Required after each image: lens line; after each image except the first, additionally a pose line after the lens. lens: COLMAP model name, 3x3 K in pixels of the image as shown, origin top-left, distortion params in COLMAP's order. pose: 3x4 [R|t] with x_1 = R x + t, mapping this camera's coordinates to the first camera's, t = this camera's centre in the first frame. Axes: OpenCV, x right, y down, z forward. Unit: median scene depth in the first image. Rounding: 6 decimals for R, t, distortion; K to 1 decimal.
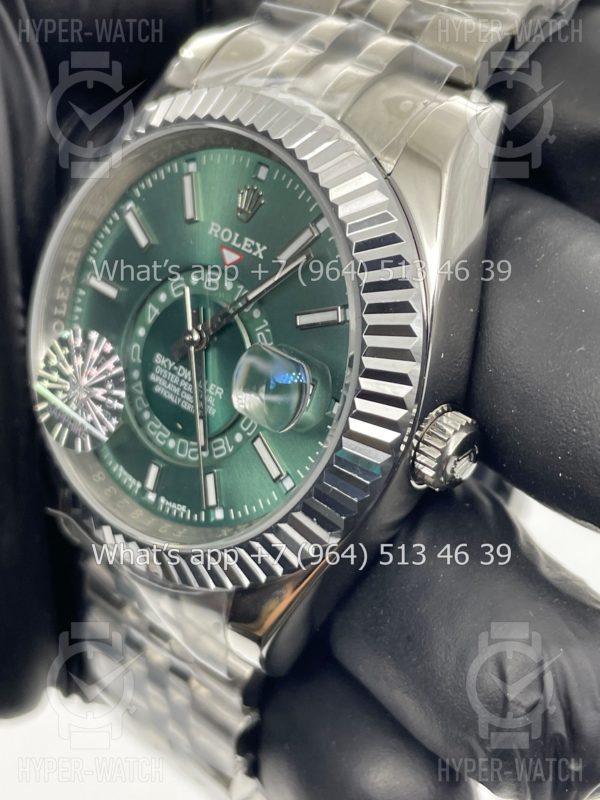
lens RADIAL K [[1243.1, 0, 301.1], [0, 1243.1, 402.0], [0, 0, 1]] dist [0.148529, 0.000000]
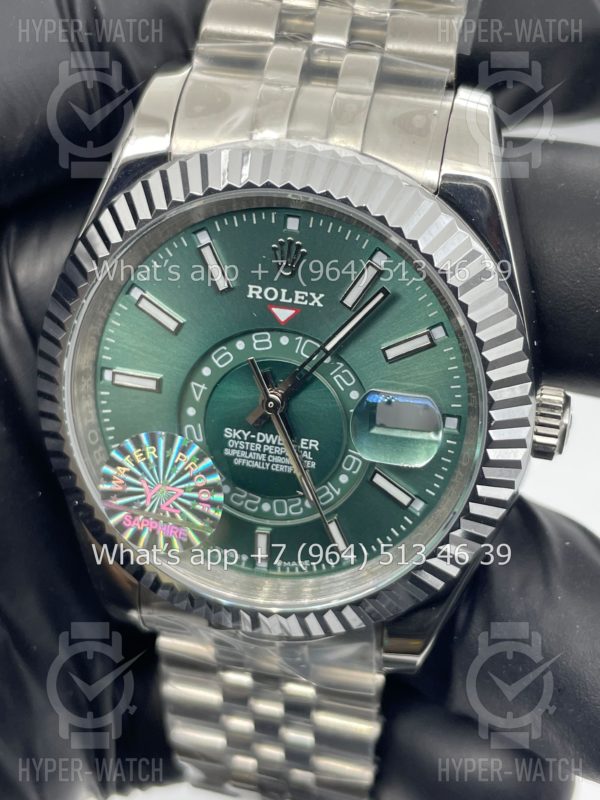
lens RADIAL K [[1243.1, 0, 301.6], [0, 1243.1, 398.2], [0, 0, 1]] dist [0.148529, 0.000000]
pose [[0.870882, -0.355828, 0.339044, -0.392647], [0.313898, 0.933487, 0.173407, -0.215134], [-0.378196, -0.044592, 0.924651, 0.077899]]
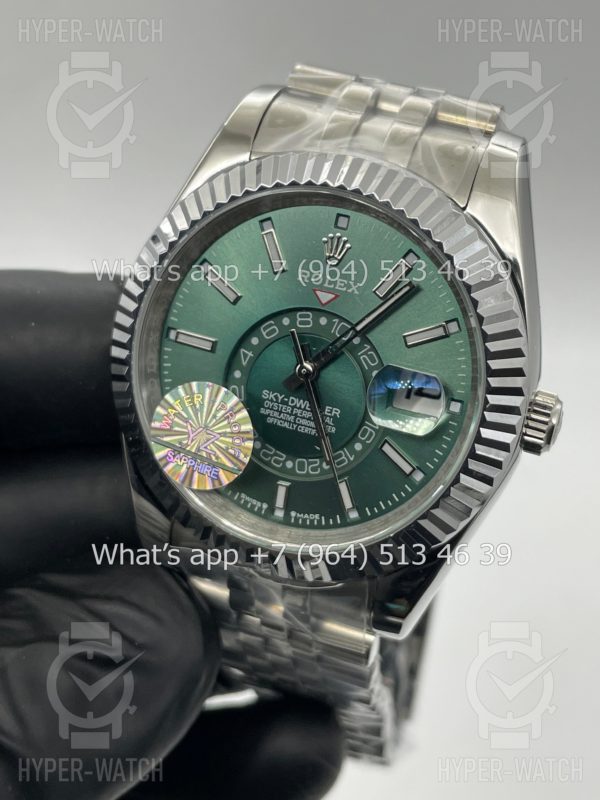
lens RADIAL K [[1243.1, 0, 298.8], [0, 1243.1, 401.1], [0, 0, 1]] dist [0.148529, 0.000000]
pose [[0.932938, -0.199082, 0.299988, -0.437669], [0.190557, 0.979977, 0.057728, -0.090456], [-0.305474, 0.003308, 0.952195, -0.098620]]
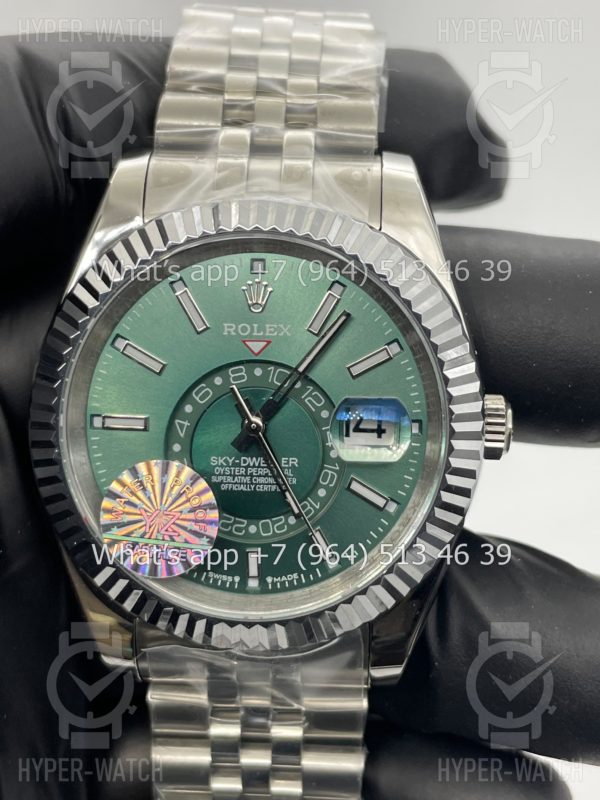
lens RADIAL K [[1243.1, 0, 299.8], [0, 1243.1, 399.8], [0, 0, 1]] dist [0.148529, 0.000000]
pose [[0.780040, -0.351332, 0.517787, -0.604569], [0.389739, 0.920173, 0.037225, -0.096103], [-0.489532, 0.172764, 0.854699, 0.037863]]
